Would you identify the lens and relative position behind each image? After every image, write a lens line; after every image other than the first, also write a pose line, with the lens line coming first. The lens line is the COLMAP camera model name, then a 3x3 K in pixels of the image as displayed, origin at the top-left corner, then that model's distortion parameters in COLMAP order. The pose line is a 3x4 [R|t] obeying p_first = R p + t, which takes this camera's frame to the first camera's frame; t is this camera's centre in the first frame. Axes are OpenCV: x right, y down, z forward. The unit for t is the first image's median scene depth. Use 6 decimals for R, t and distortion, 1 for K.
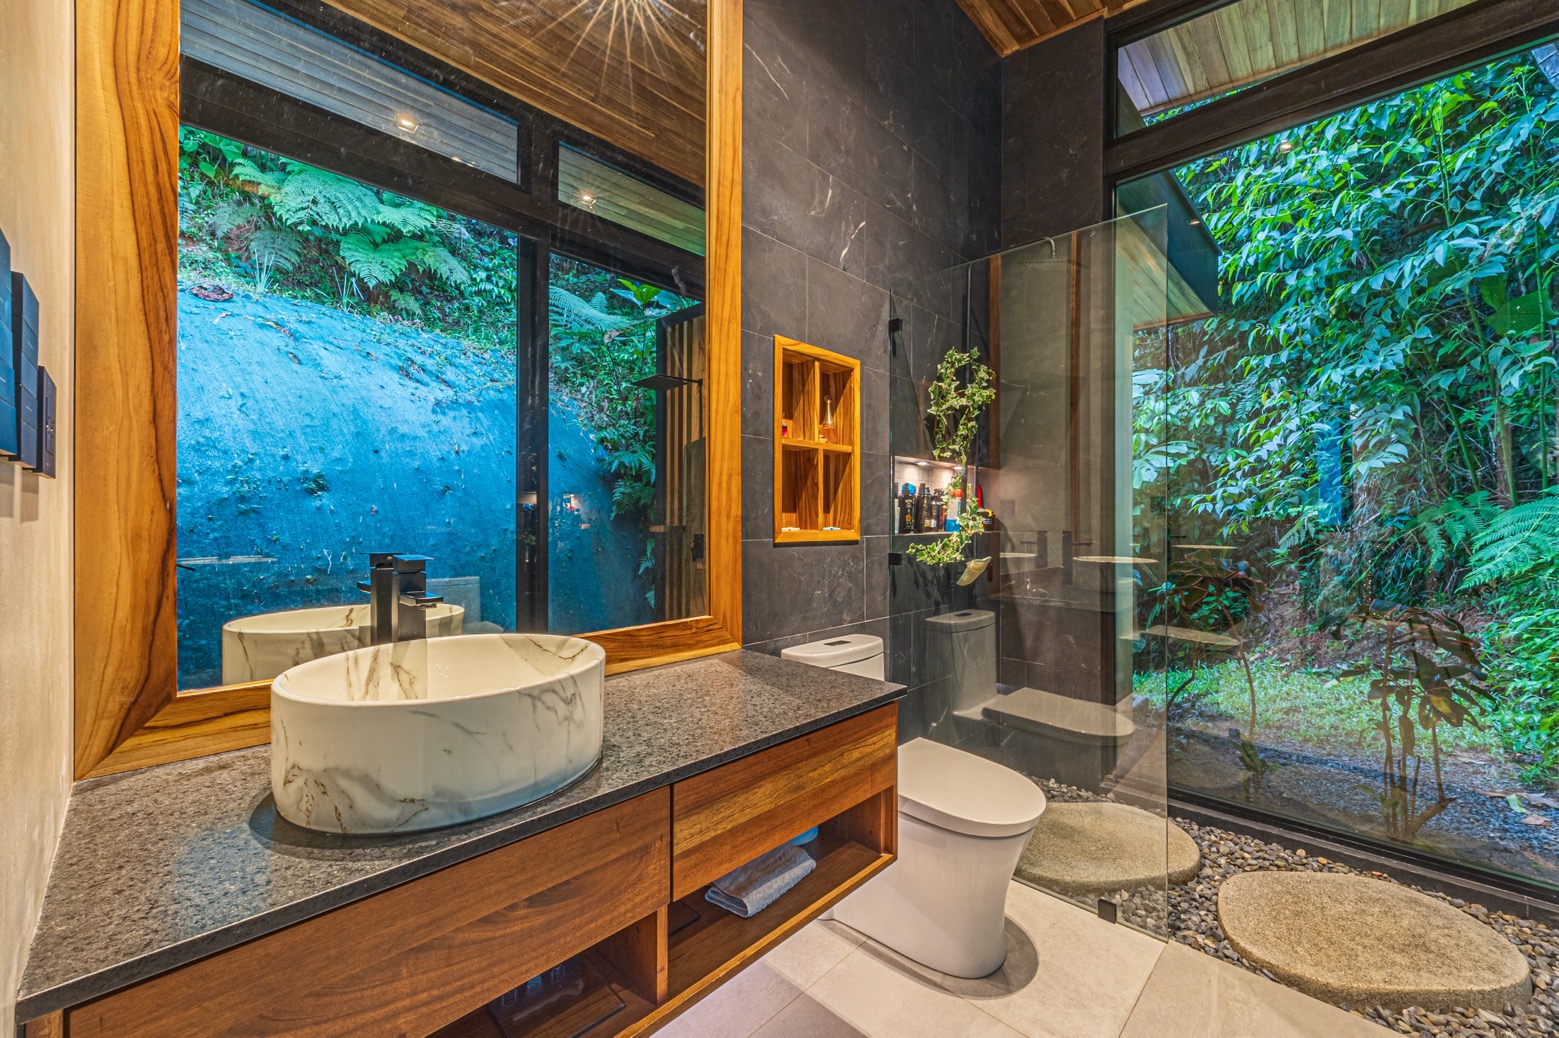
lens RADIAL K [[616.4, 0, 781.6], [0, 616.4, 516.5], [0, 0, 1]] dist [-0.005560, 0.000336]
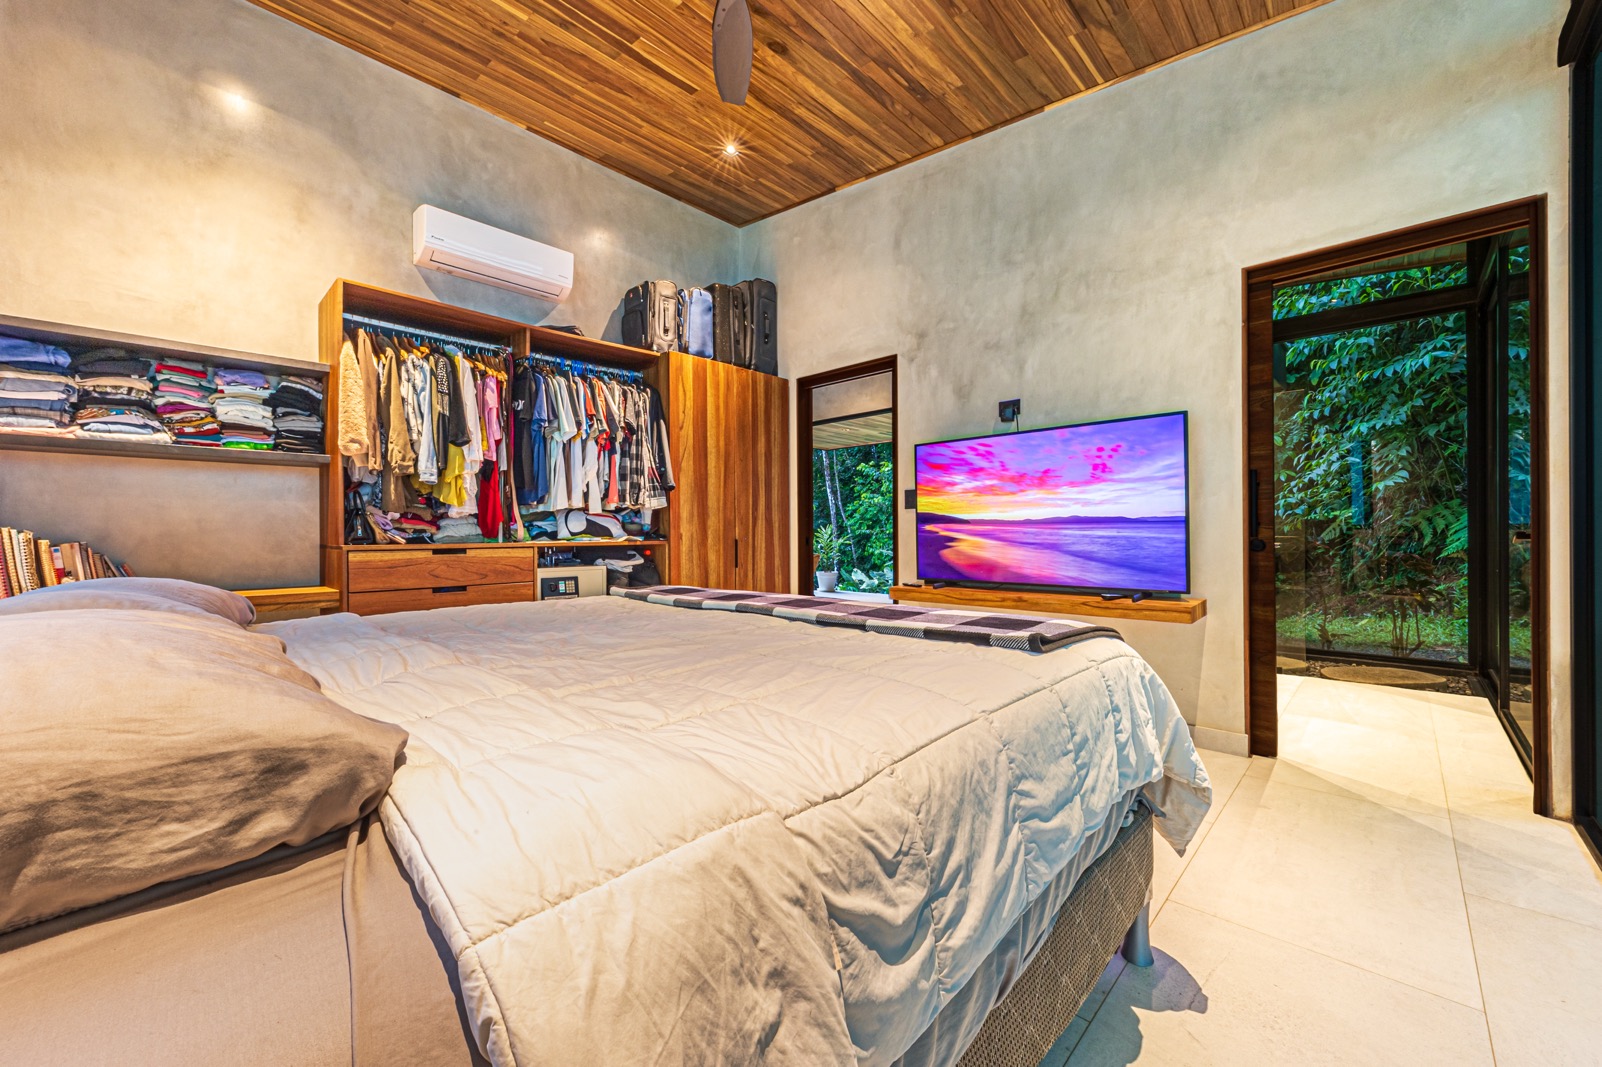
lens RADIAL K [[633.4, 0, 763.9], [0, 633.4, 538.6], [0, 0, 1]] dist [-0.005560, 0.000336]
pose [[0.999835, -0.011476, -0.014081, -0.543432], [0.011595, 0.999898, 0.008398, 0.022472], [0.013983, -0.008560, 0.999866, -0.566784]]
